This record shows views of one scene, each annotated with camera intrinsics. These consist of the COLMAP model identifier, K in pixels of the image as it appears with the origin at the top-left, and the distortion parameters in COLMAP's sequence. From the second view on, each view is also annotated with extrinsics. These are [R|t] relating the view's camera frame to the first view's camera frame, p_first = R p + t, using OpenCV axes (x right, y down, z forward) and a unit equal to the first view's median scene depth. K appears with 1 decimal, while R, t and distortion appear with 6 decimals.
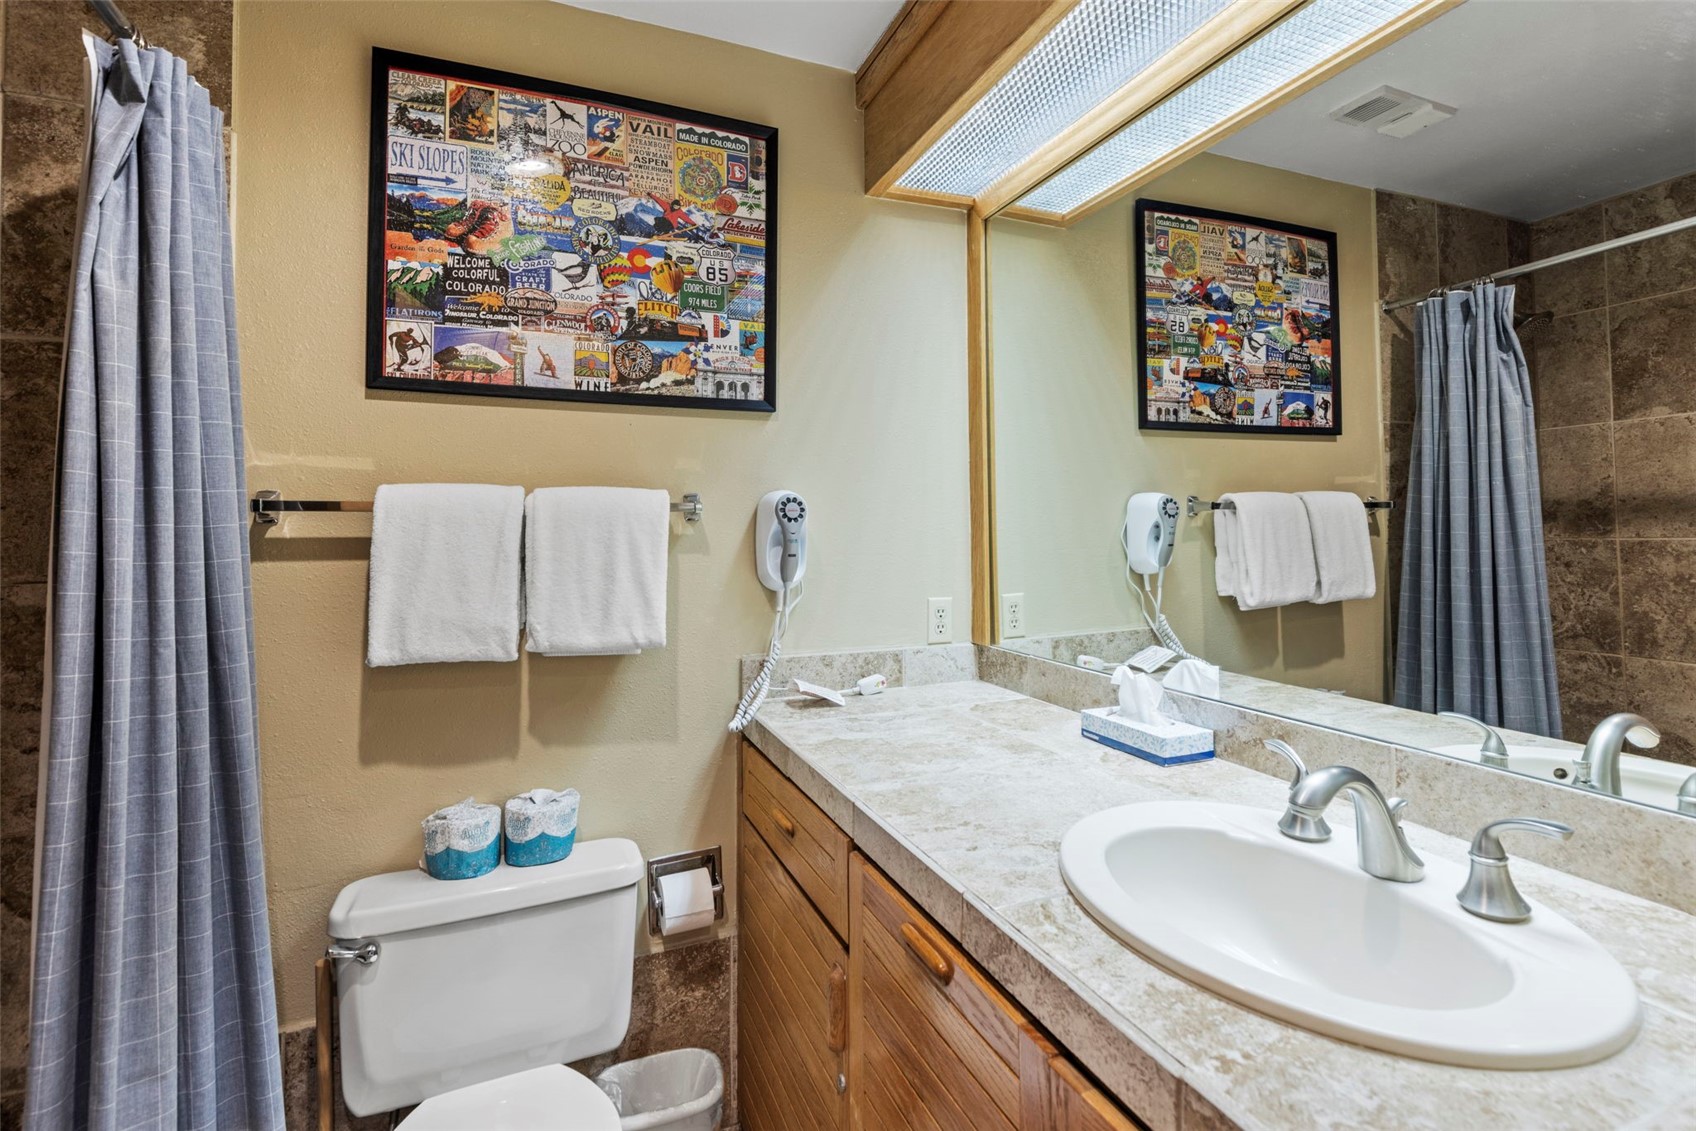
lens RADIAL K [[771.3, 0, 854.5], [0, 771.3, 502.1], [0, 0, 1]] dist [-0.000208, 0.000327]
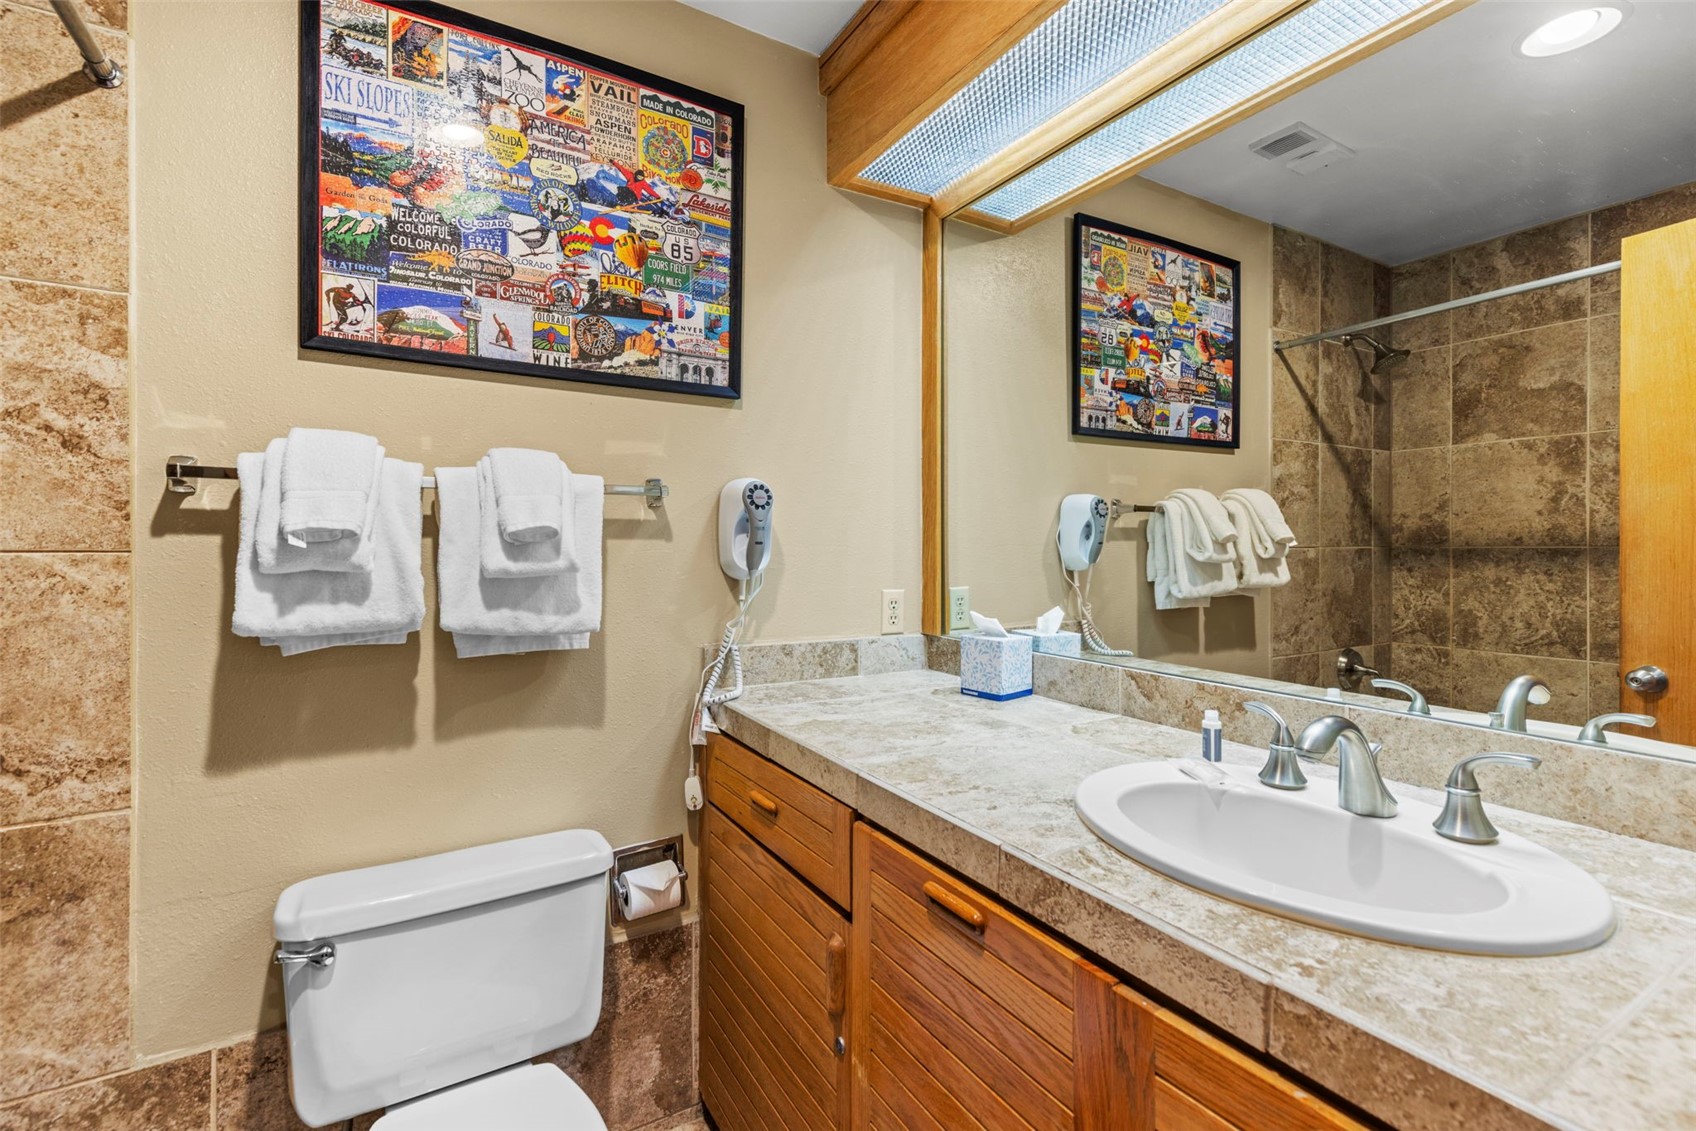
lens RADIAL K [[750.9, 0, 854.3], [0, 750.9, 546.8], [0, 0, 1]] dist [0.000991, -0.000036]
pose [[0.989711, 0.011372, 0.142626, -0.106293], [-0.016759, 0.999188, 0.036630, 0.039906], [-0.142093, -0.038644, 0.989099, 0.026928]]
